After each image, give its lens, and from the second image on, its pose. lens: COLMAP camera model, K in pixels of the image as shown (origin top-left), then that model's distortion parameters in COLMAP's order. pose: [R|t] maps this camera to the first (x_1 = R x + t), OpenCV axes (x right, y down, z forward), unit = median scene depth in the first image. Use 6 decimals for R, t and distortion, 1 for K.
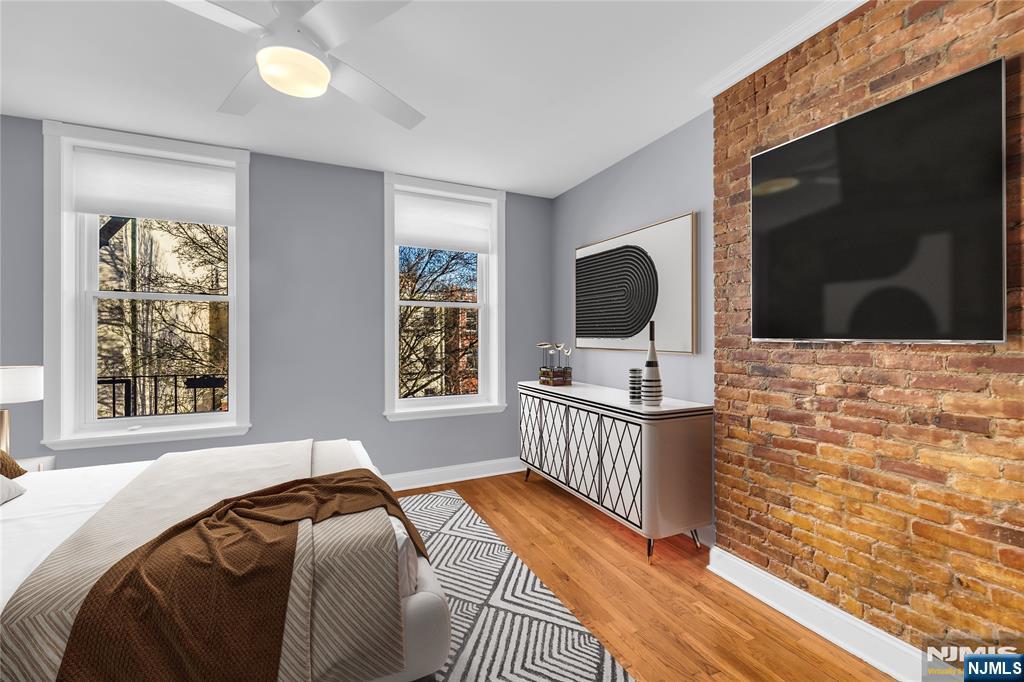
lens RADIAL K [[427.2, 0, 519.3], [0, 427.2, 336.6], [0, 0, 1]] dist [0.002702, -0.000854]
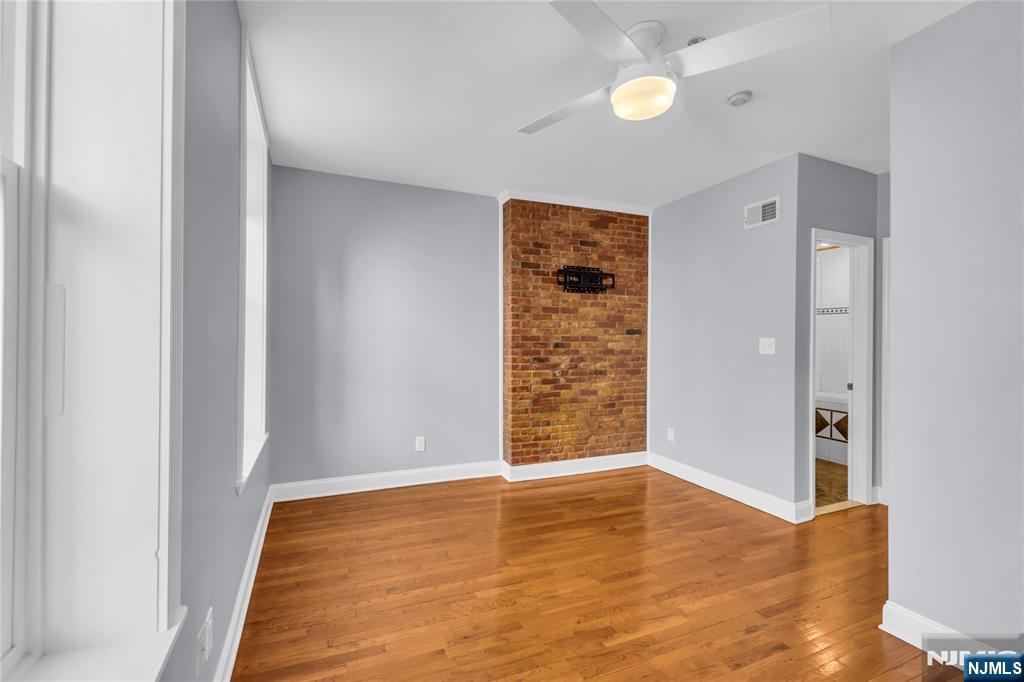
lens RADIAL K [[427.2, 0, 472.9], [0, 427.2, 342.1], [0, 0, 1]] dist [0.002702, -0.000854]
pose [[0.085794, 0.004607, 0.996302, -1.522297], [-0.010570, 0.999937, -0.003714, 0.010779], [-0.996257, -0.010212, 0.085837, 1.254568]]
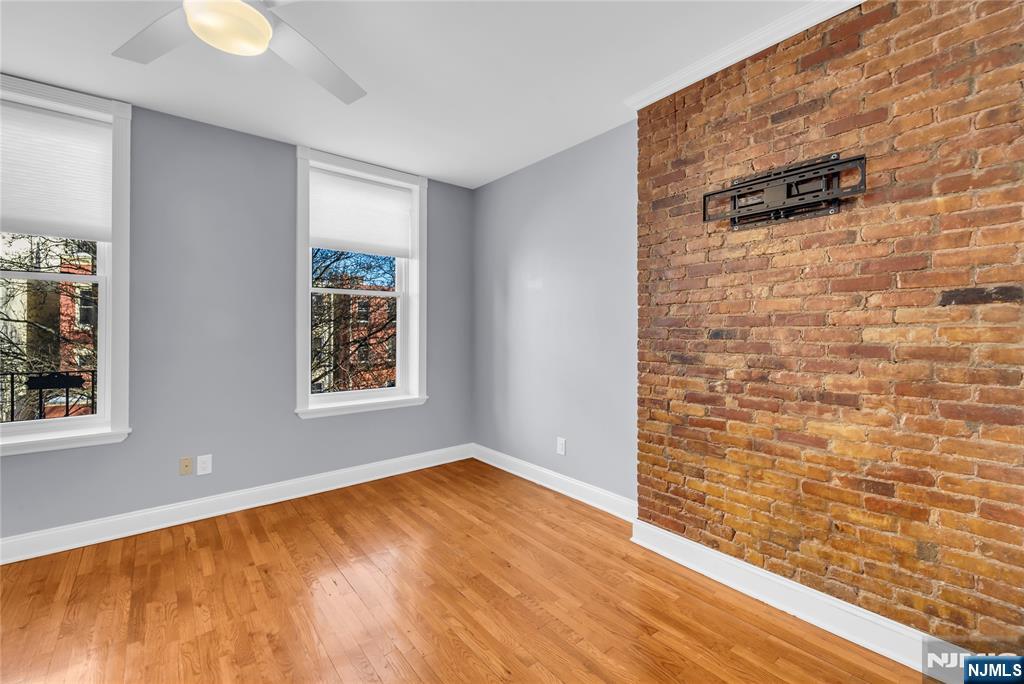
lens RADIAL K [[427.2, 0, 514.2], [0, 427.2, 327.6], [0, 0, 1]] dist [0.002702, -0.000854]
pose [[0.972592, 0.005781, 0.232447, -0.132269], [-0.005756, 0.999983, -0.000787, 0.001071], [-0.232447, -0.000572, 0.972609, 0.009348]]
